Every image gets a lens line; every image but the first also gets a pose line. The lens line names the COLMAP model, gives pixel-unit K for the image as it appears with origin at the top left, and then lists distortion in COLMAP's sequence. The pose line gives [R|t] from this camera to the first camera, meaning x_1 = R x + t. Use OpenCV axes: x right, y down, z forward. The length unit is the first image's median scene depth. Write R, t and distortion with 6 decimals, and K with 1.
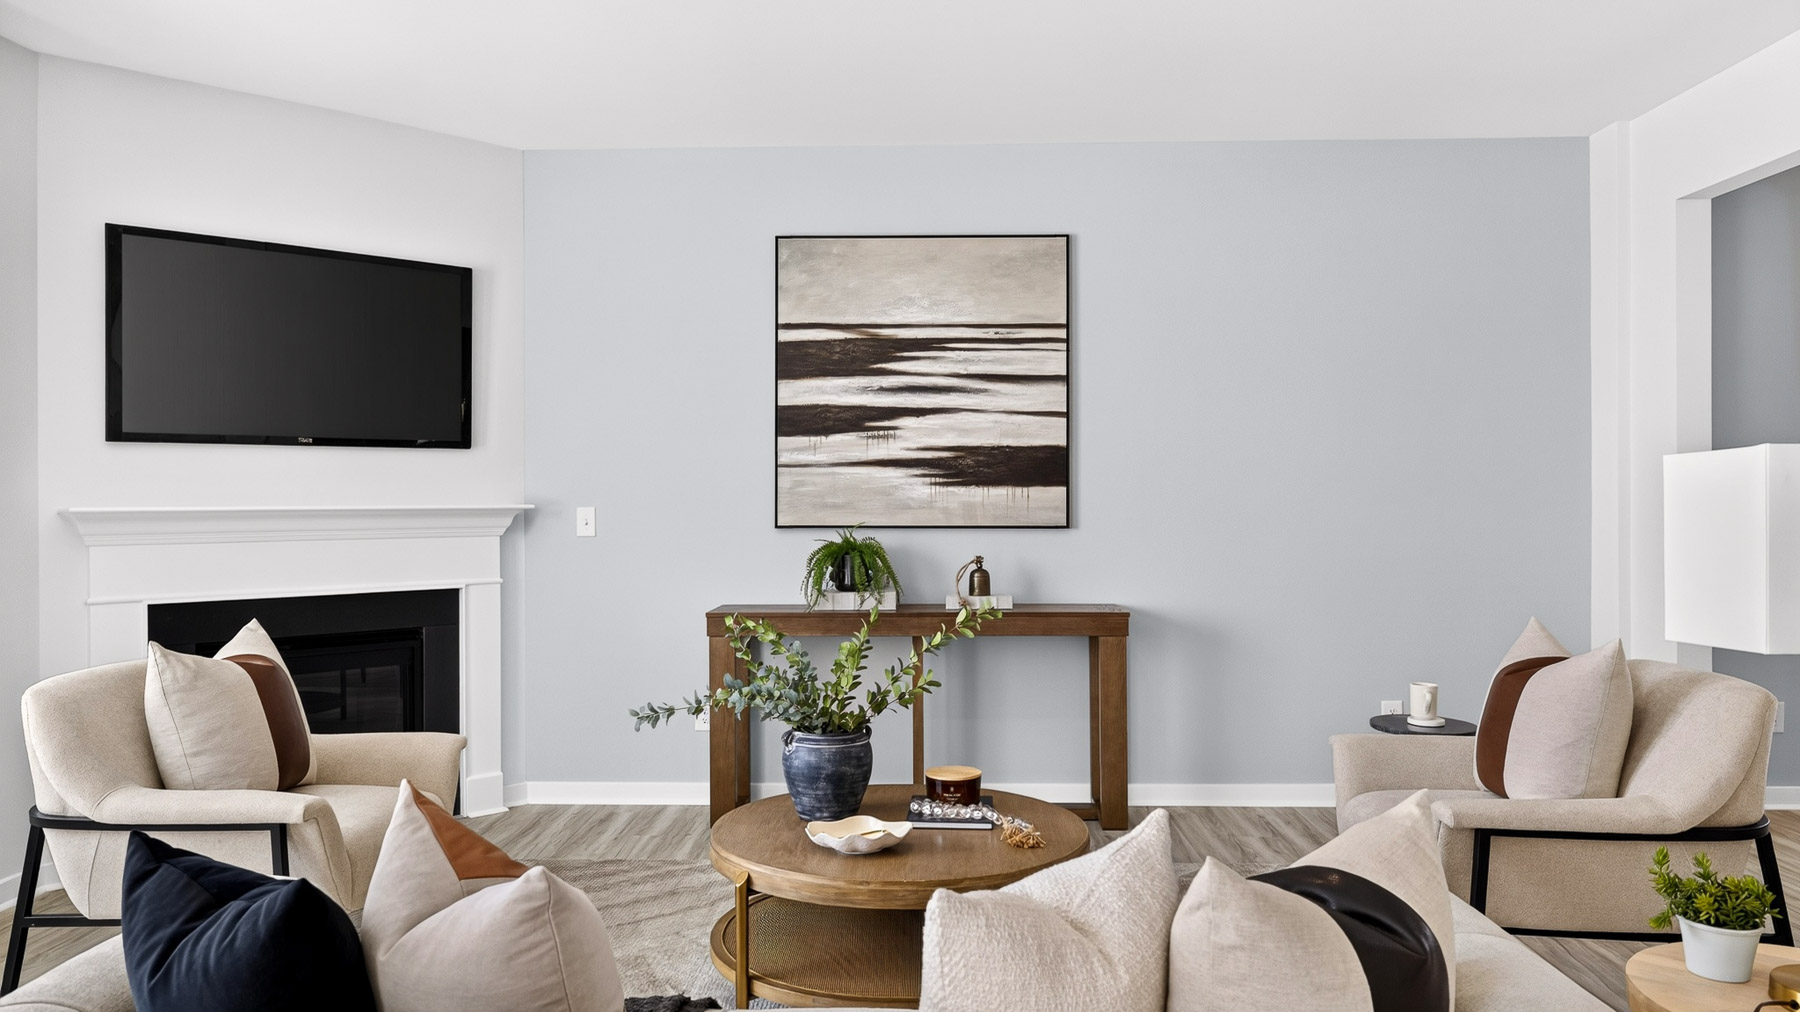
lens RADIAL K [[1275.9, 0, 900.0], [0, 1275.9, 506.0], [0, 0, 1]] dist [-0.053498, 0.086058]
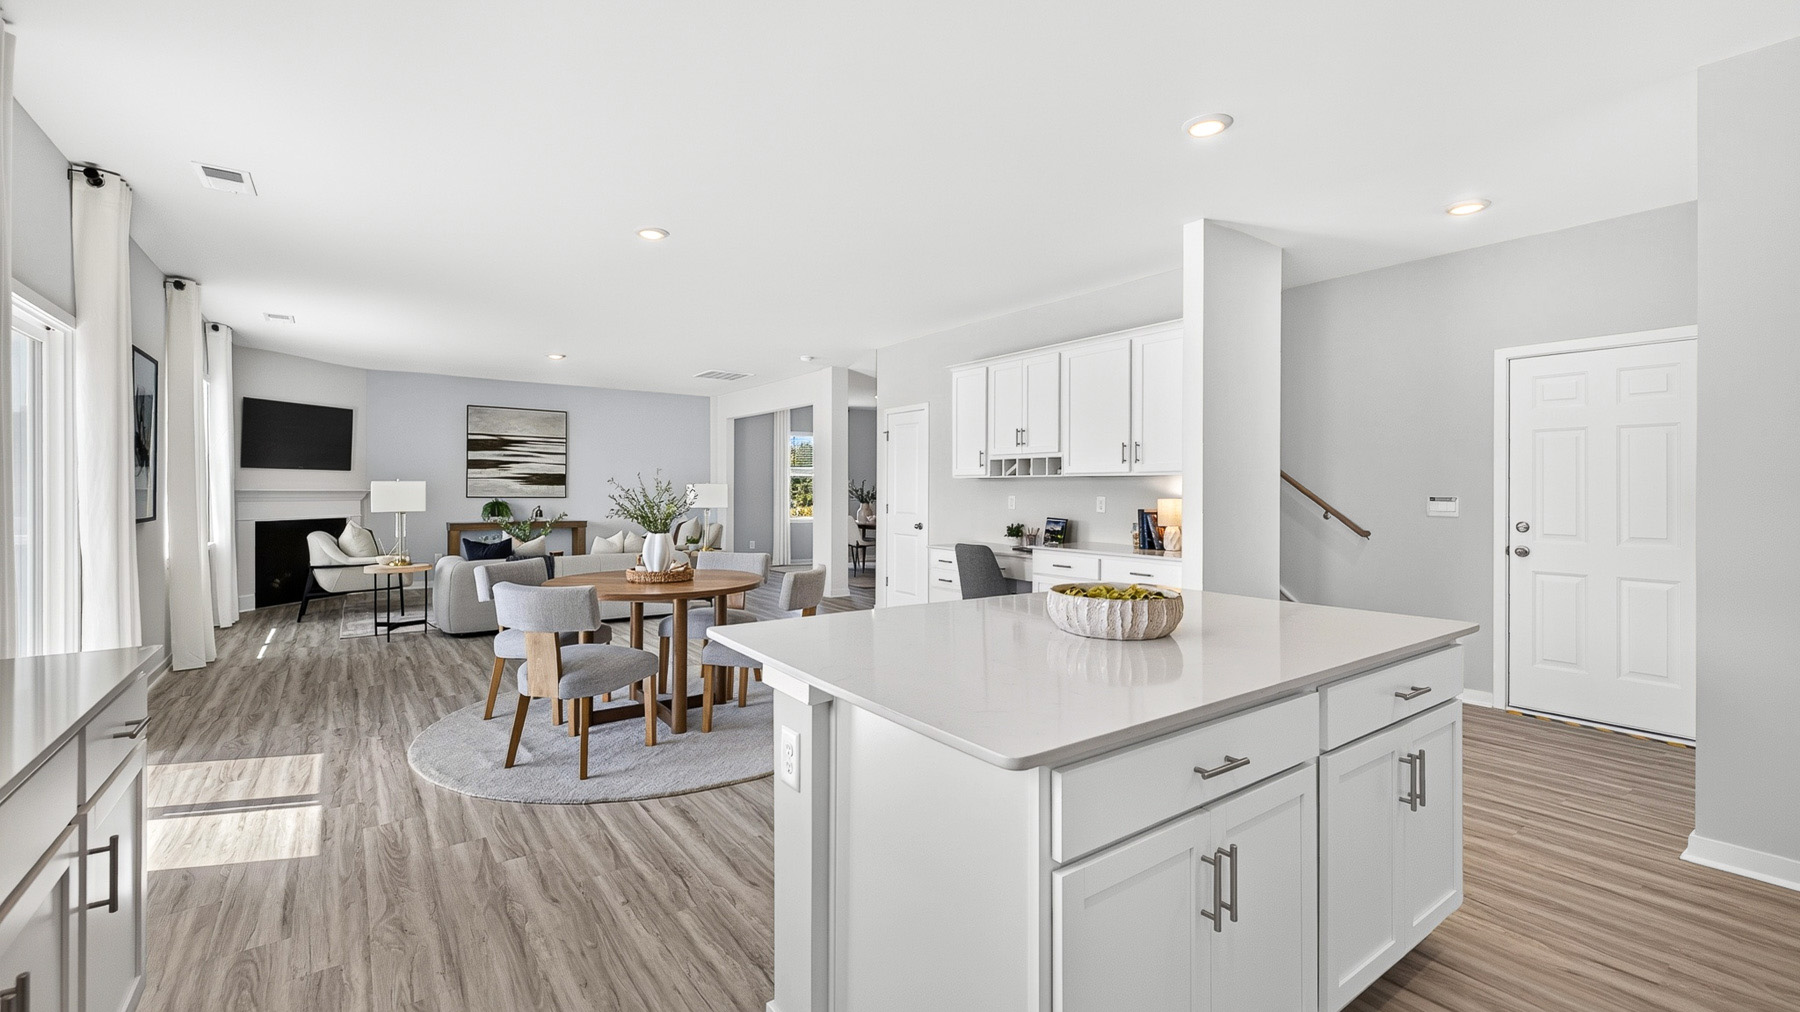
lens RADIAL K [[753.8, 0, 904.2], [0, 753.8, 491.5], [0, 0, 1]] dist [0.007714, -0.000116]
pose [[0.787041, 0.007193, 0.616858, -0.405008], [-0.004897, 0.999973, -0.005413, 0.007063], [-0.616881, 0.001240, 0.787056, -1.163092]]
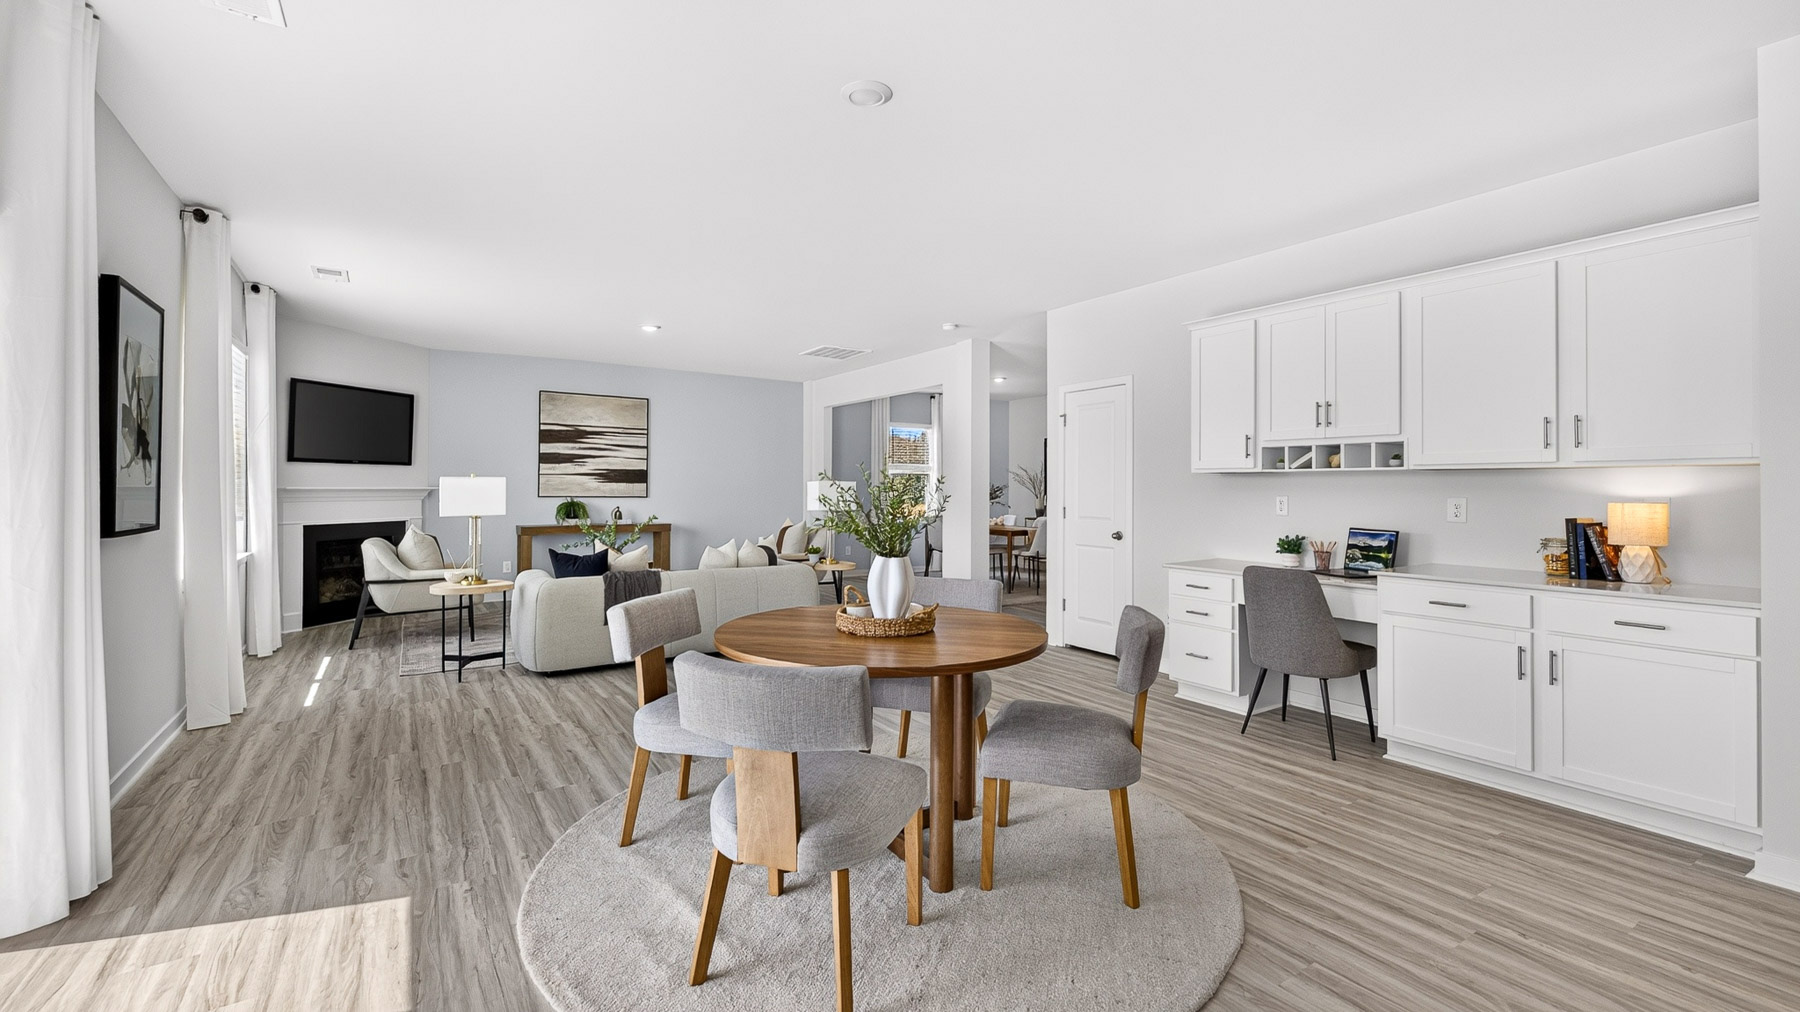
lens RADIAL K [[759.5, 0, 896.9], [0, 759.5, 482.9], [0, 0, 1]] dist [0.008519, -0.000362]
pose [[0.821131, 0.013593, 0.570578, -0.403875], [-0.006231, 0.999870, -0.014854, 0.006537], [-0.570706, 0.008642, 0.821109, -0.799628]]
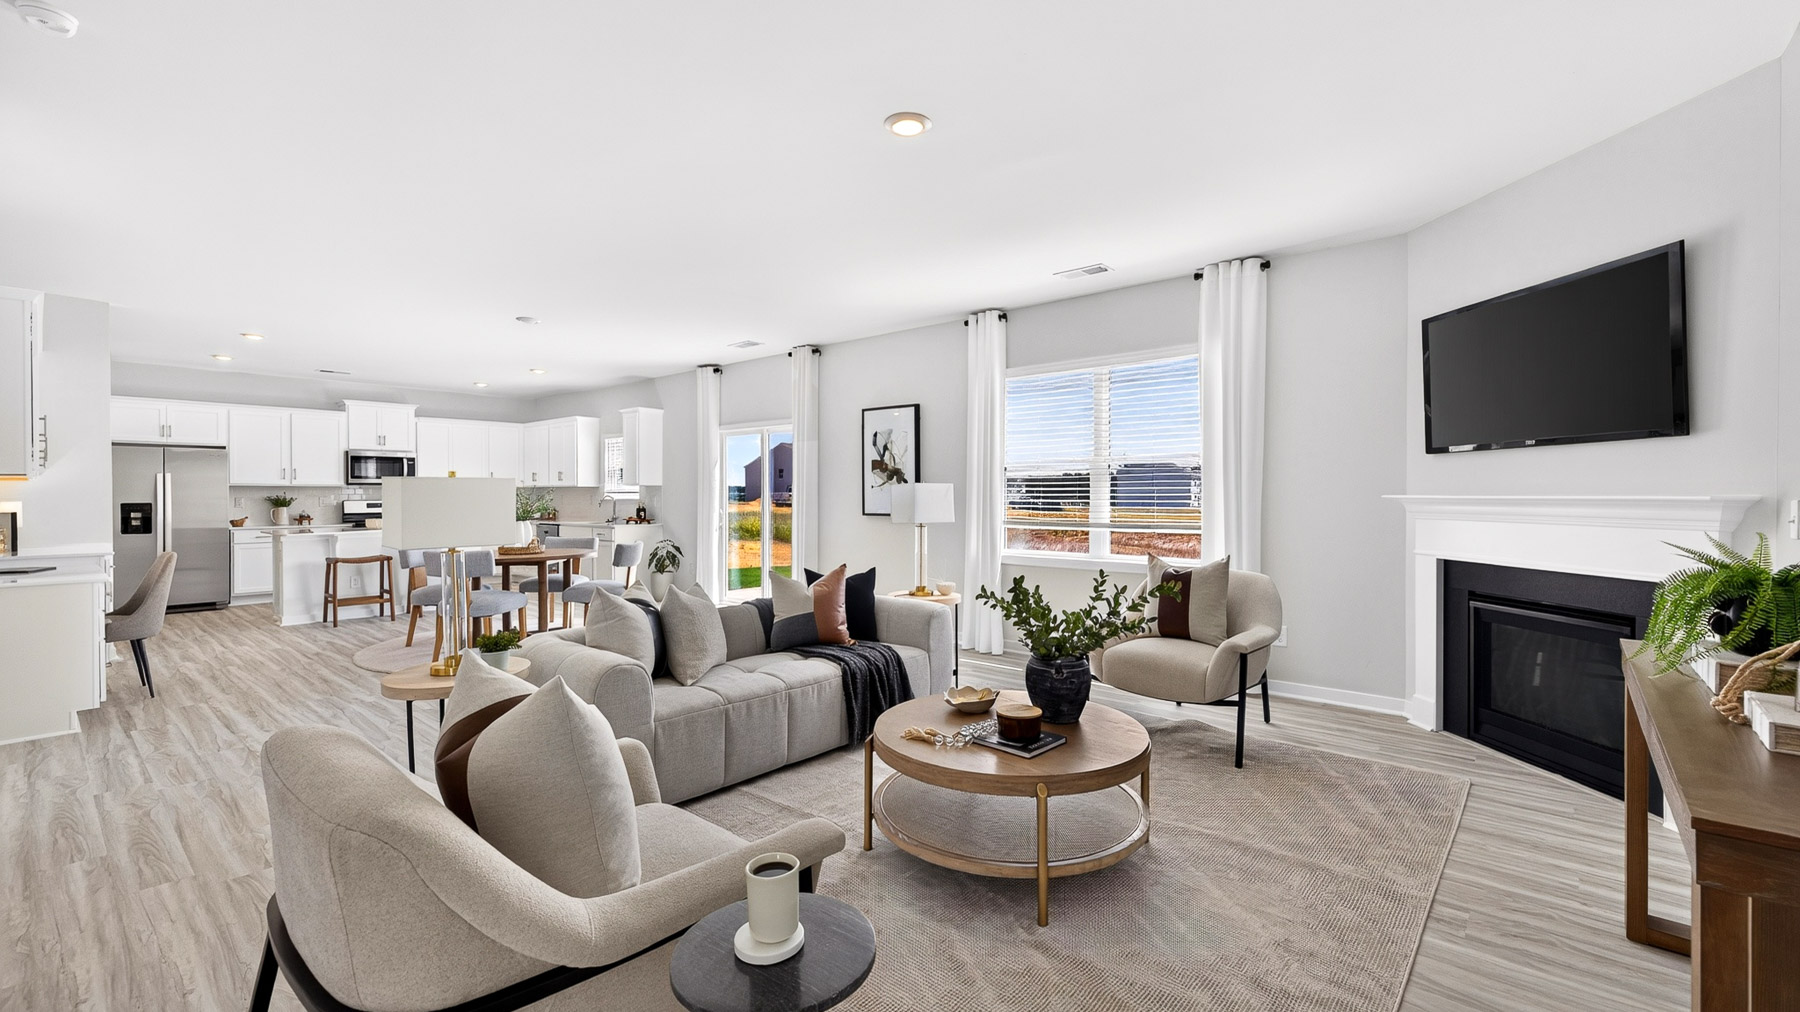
lens RADIAL K [[746.6, 0, 903.4], [0, 746.6, 500.5], [0, 0, 1]] dist [0.002856, 0.000146]
pose [[-0.626529, 0.012782, -0.779293, 0.445516], [0.000955, 0.999877, 0.015633, -0.006011], [0.779397, 0.009050, -0.626465, 0.881596]]
